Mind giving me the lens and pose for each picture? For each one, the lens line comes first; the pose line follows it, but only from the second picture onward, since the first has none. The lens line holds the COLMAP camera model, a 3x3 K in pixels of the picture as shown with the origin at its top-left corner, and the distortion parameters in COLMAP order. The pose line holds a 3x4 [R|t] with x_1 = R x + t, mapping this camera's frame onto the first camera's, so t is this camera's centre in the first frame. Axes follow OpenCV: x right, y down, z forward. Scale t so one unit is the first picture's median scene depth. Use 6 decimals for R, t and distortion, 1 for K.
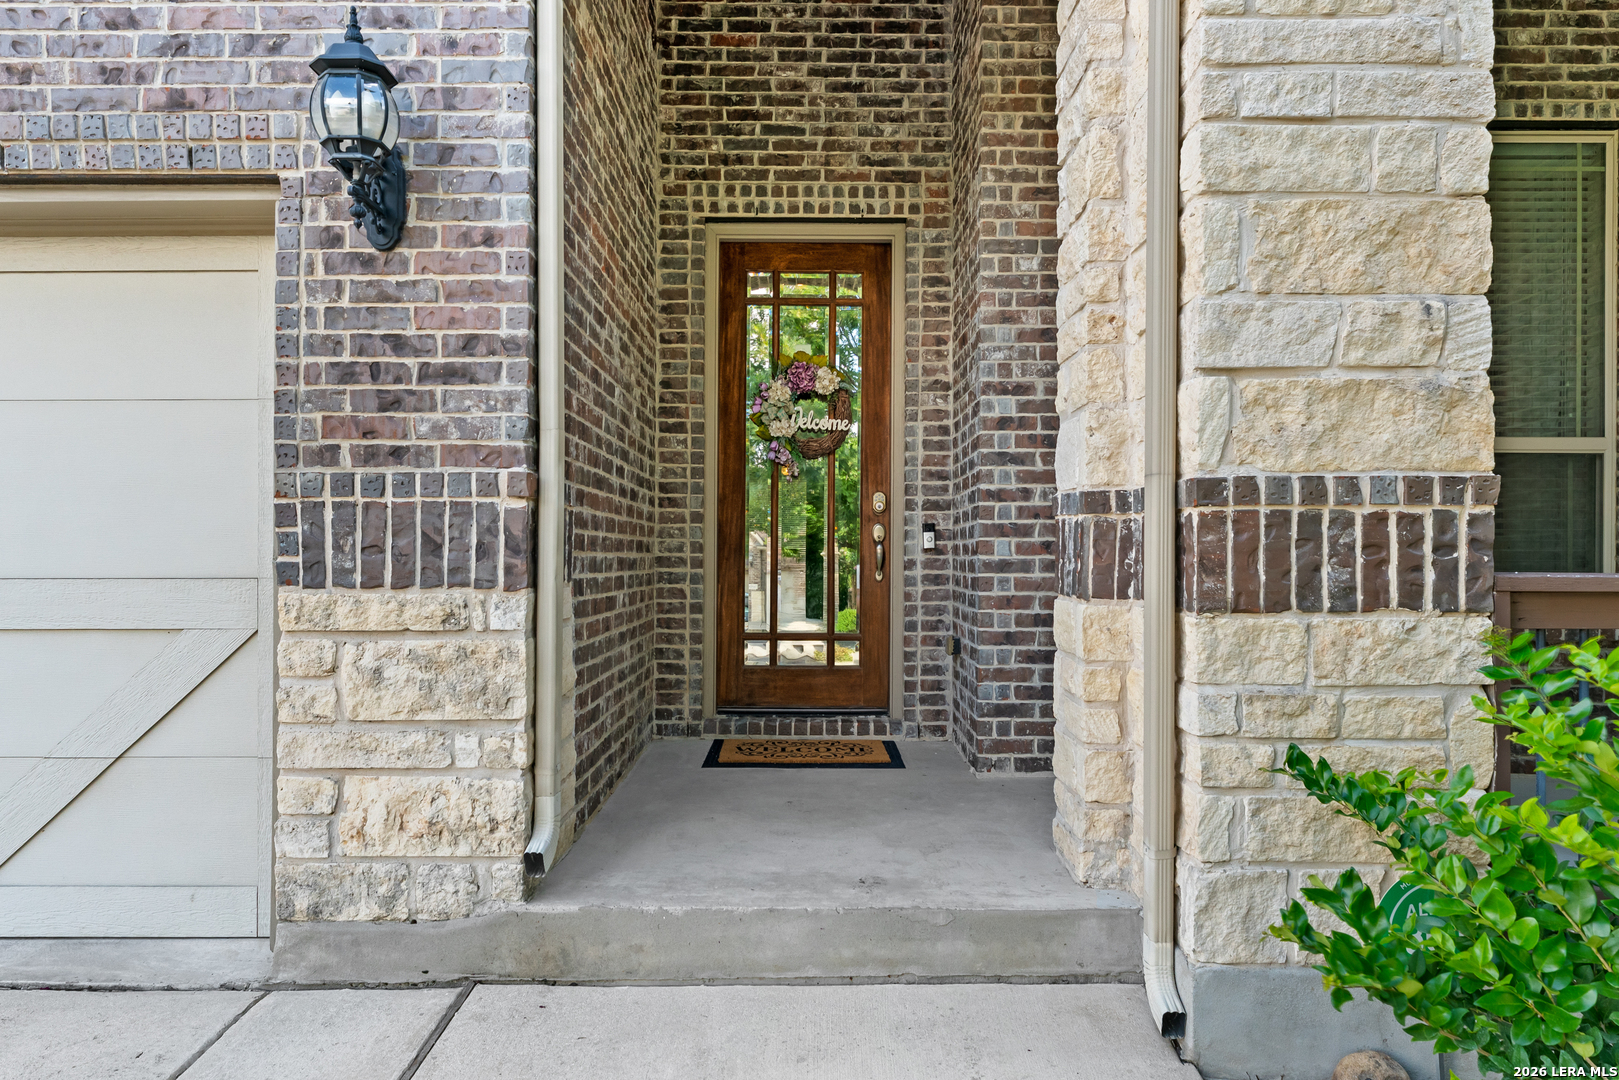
lens RADIAL K [[1005.1, 0, 810.3], [0, 1005.1, 547.3], [0, 0, 1]] dist [-0.001970, 0.001249]
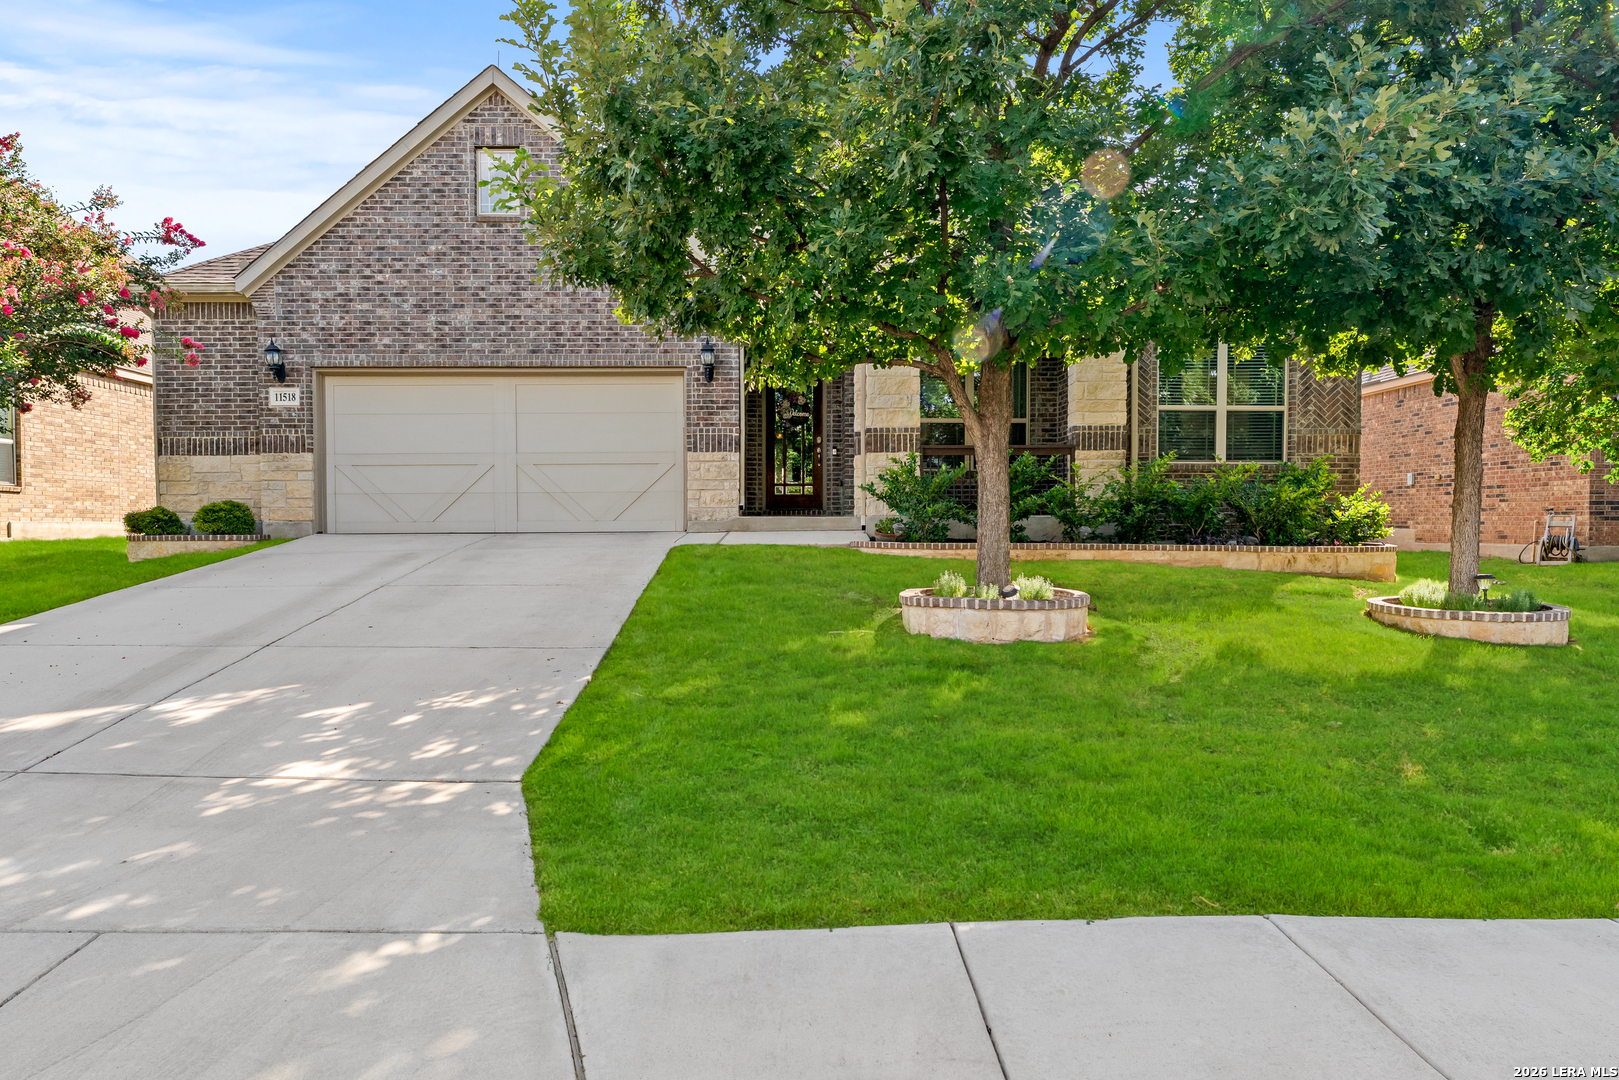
lens RADIAL K [[1005.1, 0, 813.1], [0, 1005.1, 540.9], [0, 0, 1]] dist [-0.001970, 0.001249]
pose [[0.999771, -0.006476, 0.020376, -0.024525], [0.006045, 0.999759, 0.021127, 0.371128], [-0.020508, -0.020999, 0.999569, -3.885463]]
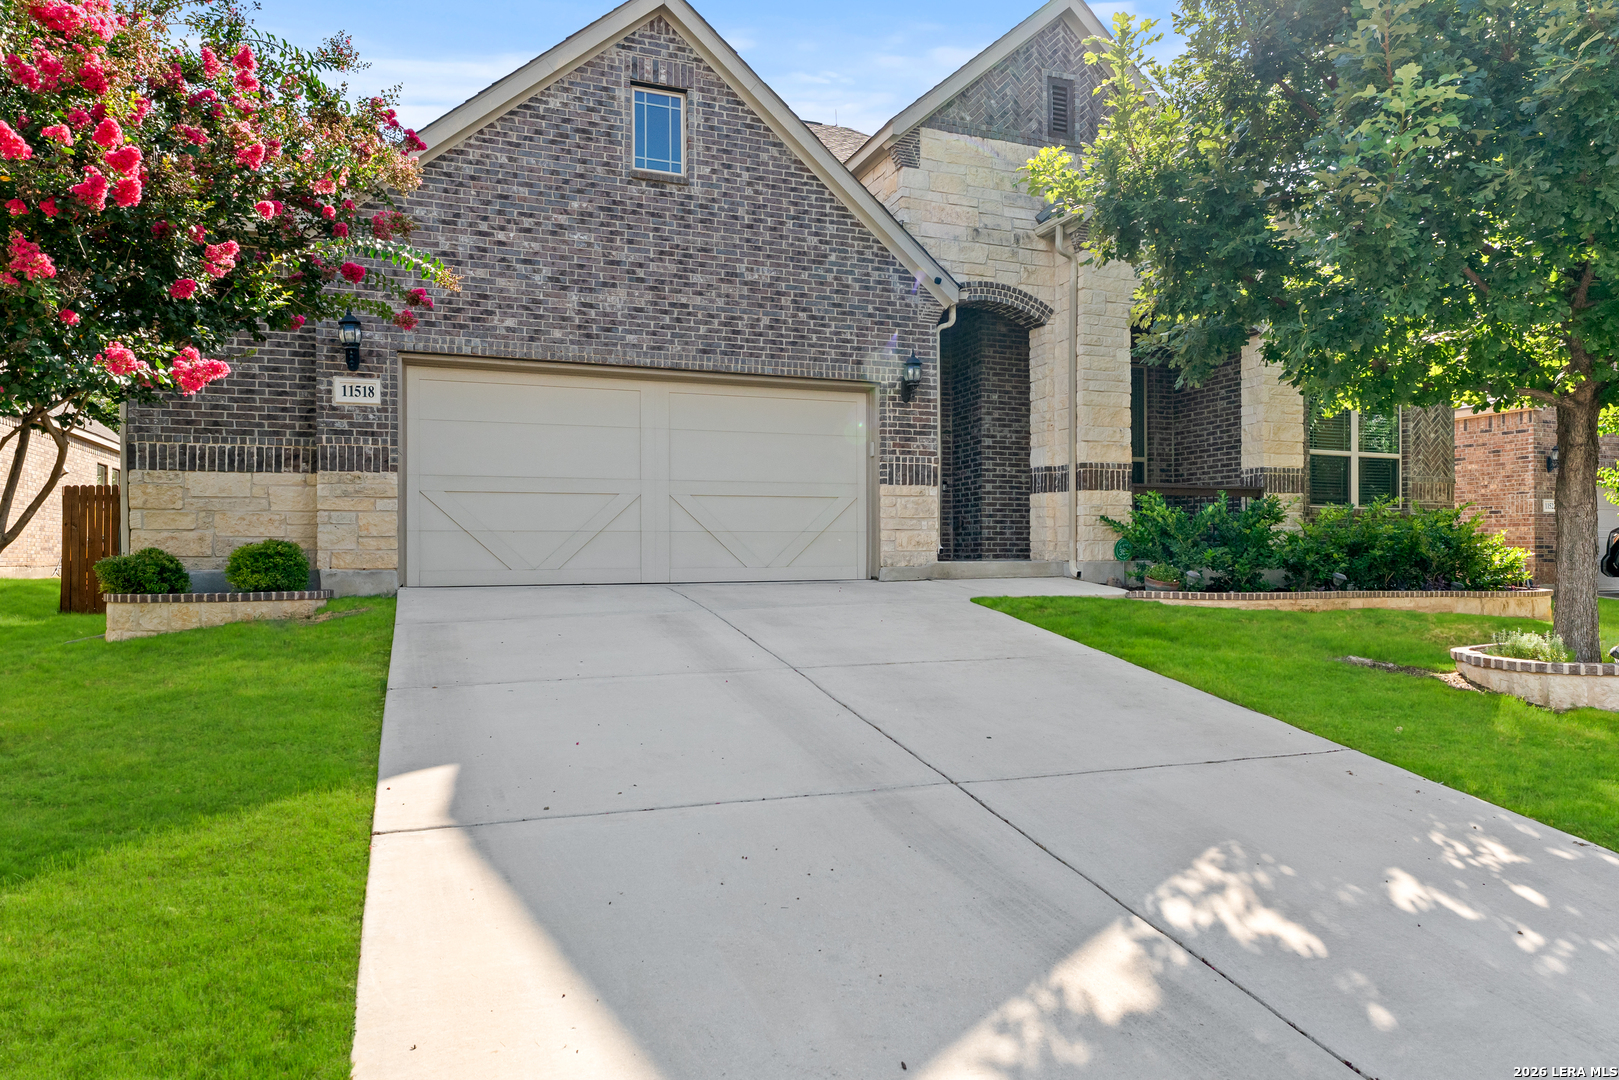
lens RADIAL K [[1005.1, 0, 812.6], [0, 1005.1, 541.4], [0, 0, 1]] dist [-0.001970, 0.001249]
pose [[0.931558, -0.000834, 0.363591, -2.266029], [0.005026, 0.999931, -0.010584, 0.311727], [-0.363557, 0.011687, 0.931499, -2.666574]]
